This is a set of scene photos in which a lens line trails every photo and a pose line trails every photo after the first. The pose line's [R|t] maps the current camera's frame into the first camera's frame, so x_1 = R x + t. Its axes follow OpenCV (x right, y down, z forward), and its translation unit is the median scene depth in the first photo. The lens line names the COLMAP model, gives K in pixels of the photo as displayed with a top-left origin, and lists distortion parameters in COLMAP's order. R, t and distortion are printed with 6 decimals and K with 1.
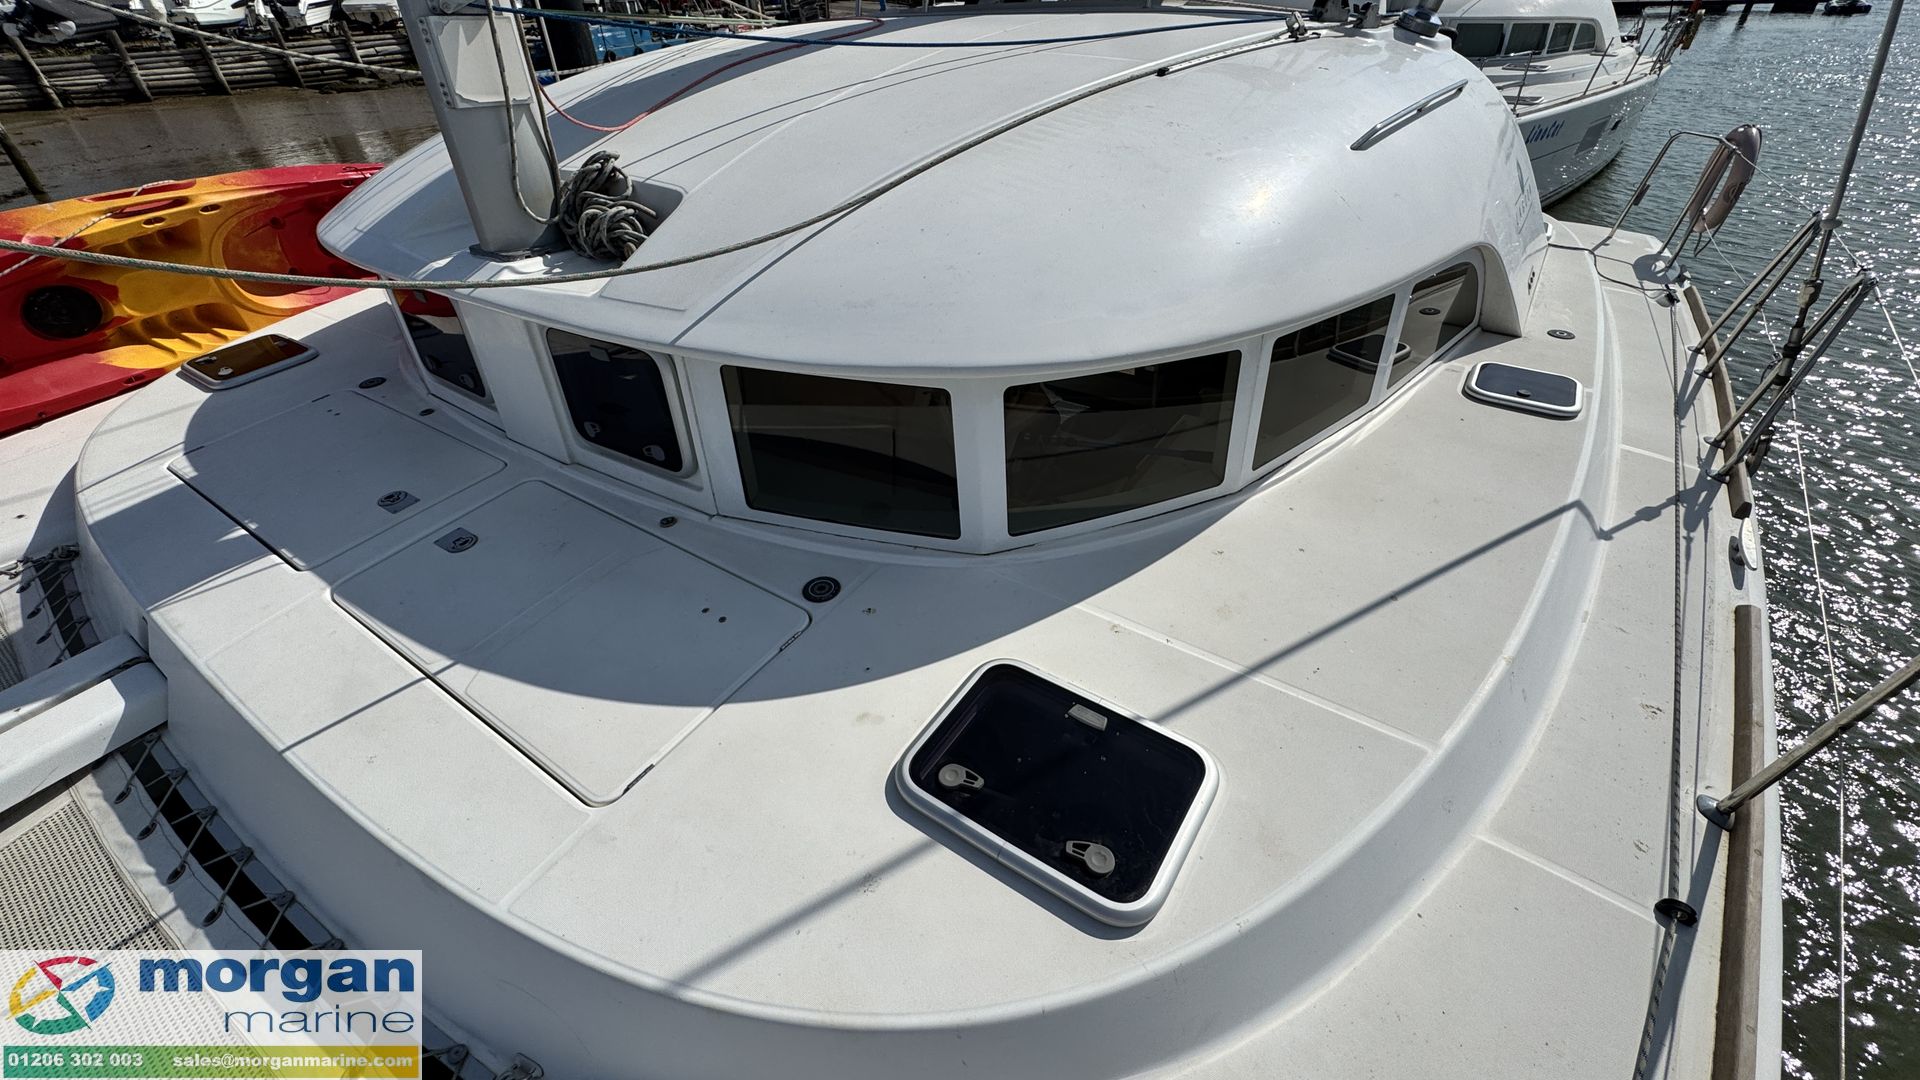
lens RADIAL K [[765.3, 0, 956.6], [0, 765.3, 534.9], [0, 0, 1]] dist [-0.003276, -0.000161]
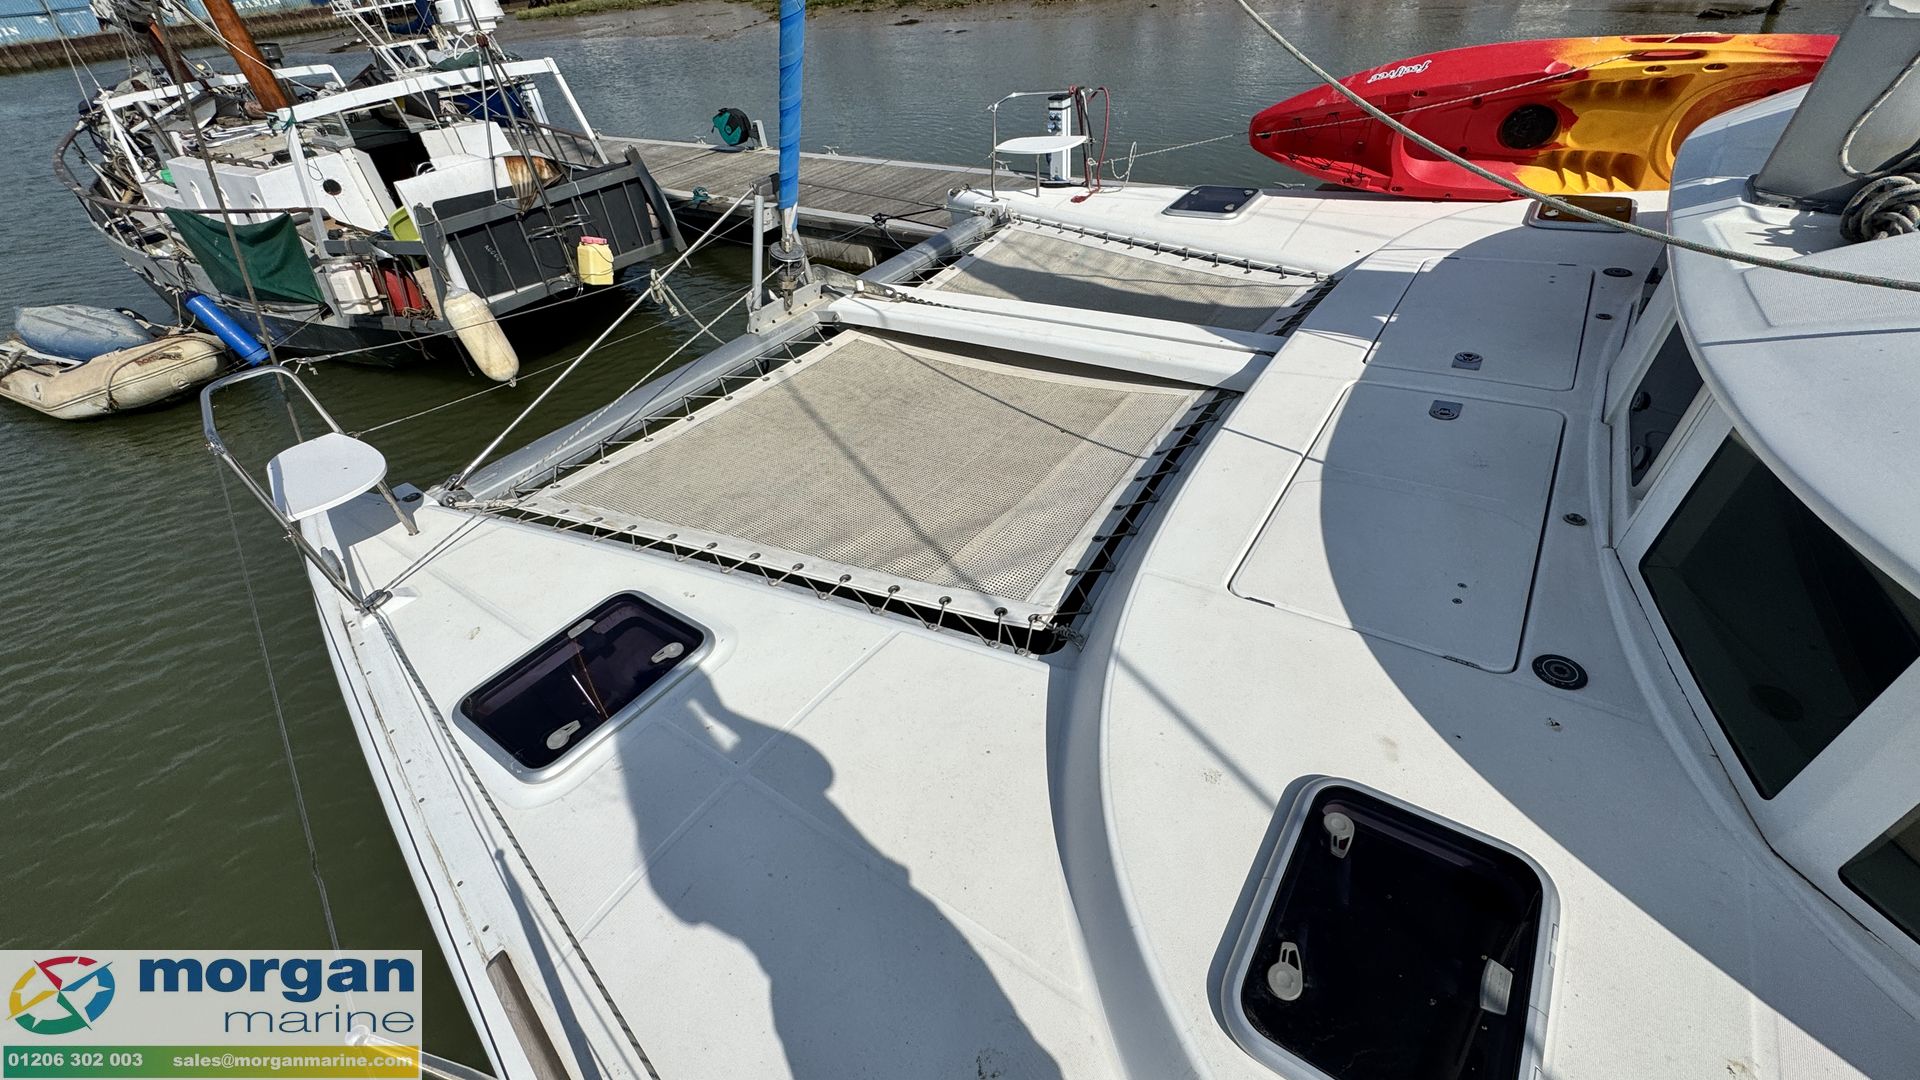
lens RADIAL K [[765.3, 0, 958.8], [0, 765.3, 537.3], [0, 0, 1]] dist [-0.003276, -0.000161]
pose [[-0.009778, 0.655399, -0.755219, 0.211020], [-0.512294, 0.645327, 0.566664, -0.091949], [0.858754, 0.392435, 0.329447, 0.058592]]
